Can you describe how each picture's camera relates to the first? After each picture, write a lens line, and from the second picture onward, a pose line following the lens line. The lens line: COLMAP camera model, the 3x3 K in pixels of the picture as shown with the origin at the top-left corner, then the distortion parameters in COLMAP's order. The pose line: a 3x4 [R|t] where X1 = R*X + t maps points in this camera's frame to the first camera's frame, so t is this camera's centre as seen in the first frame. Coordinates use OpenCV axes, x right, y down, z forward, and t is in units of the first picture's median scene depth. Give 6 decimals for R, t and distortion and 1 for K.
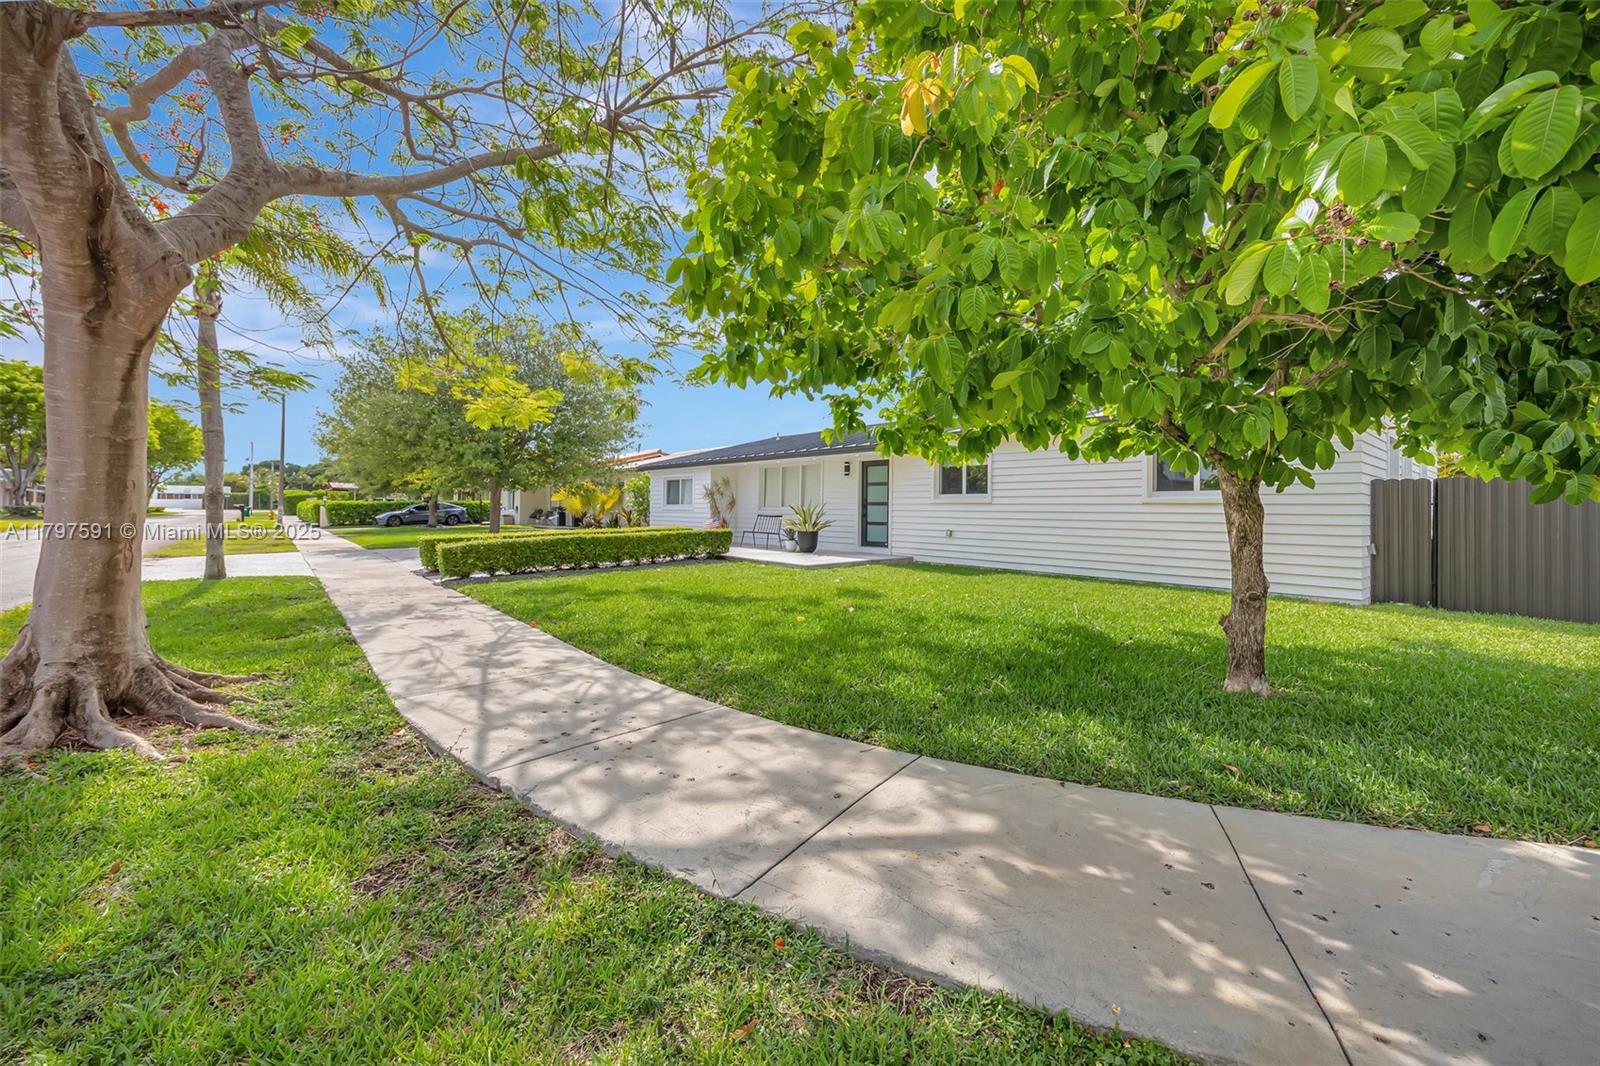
lens RADIAL K [[618.2, 0, 810.3], [0, 618.2, 514.2], [0, 0, 1]] dist [-0.000579, -0.000402]
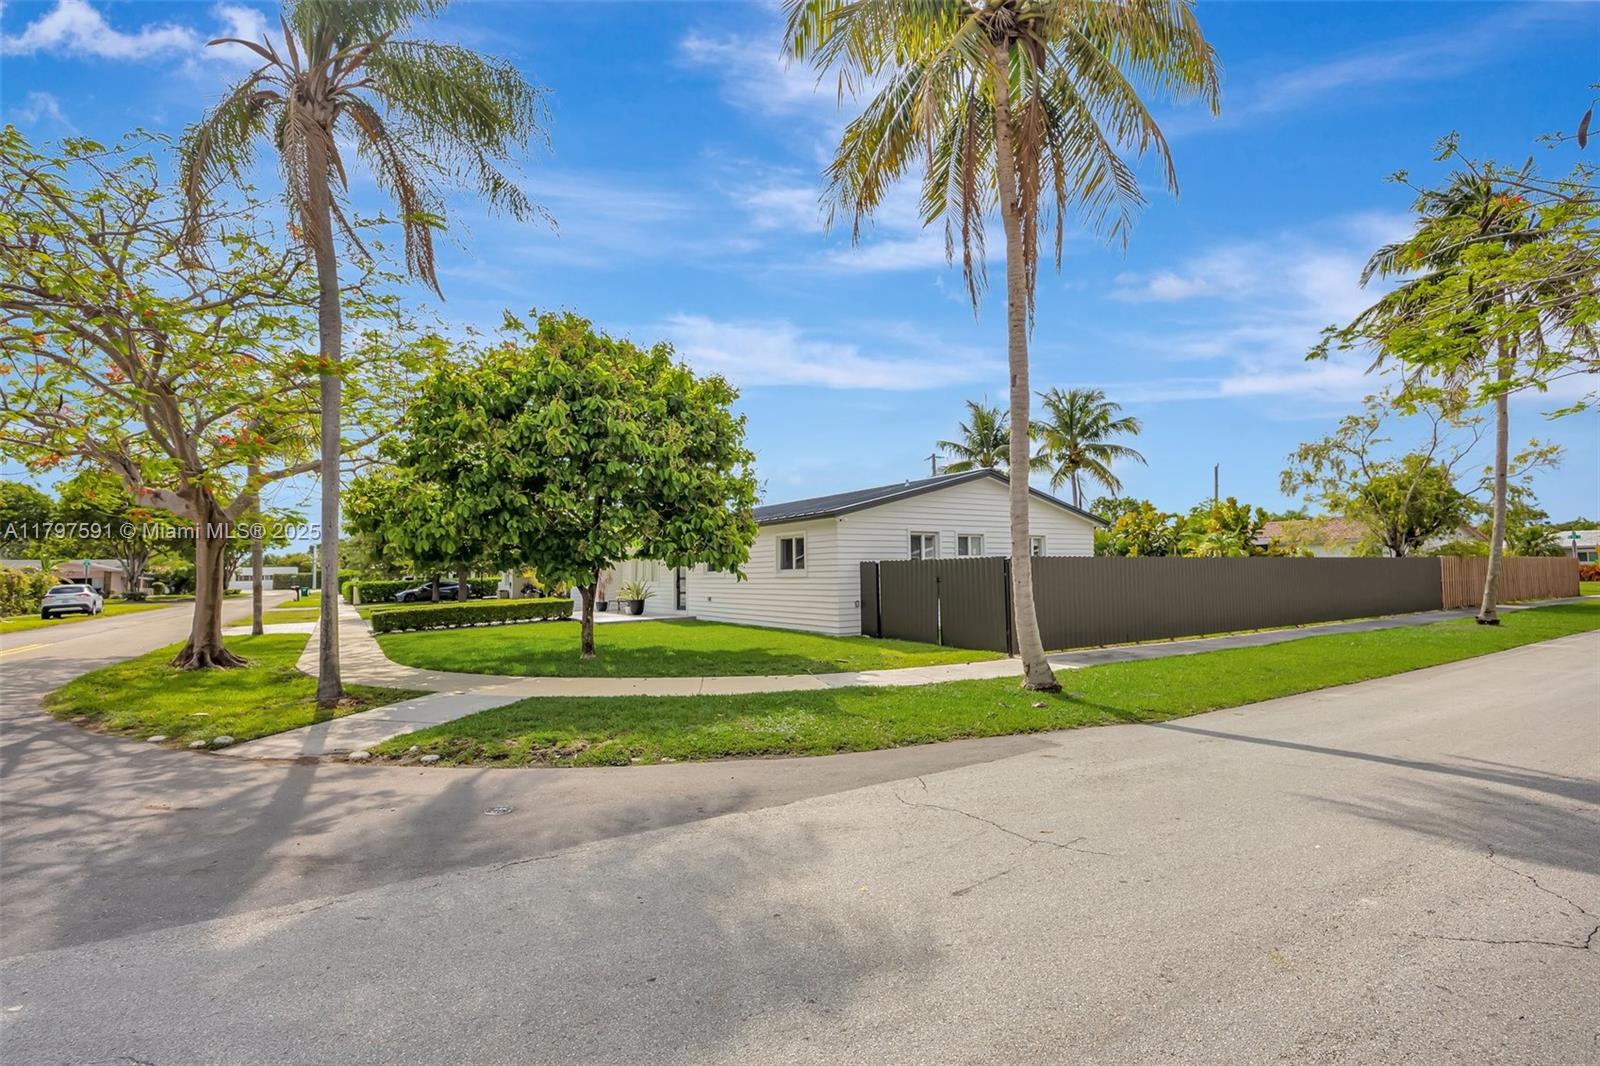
lens RADIAL K [[738.8, 0, 801.8], [0, 738.8, 550.9], [0, 0, 1]] dist [0.000373, -0.000006]
pose [[0.986796, -0.032568, -0.158660, 0.795789], [0.026613, 0.998865, -0.039514, -0.007952], [0.159767, 0.034770, 0.986542, -0.733729]]
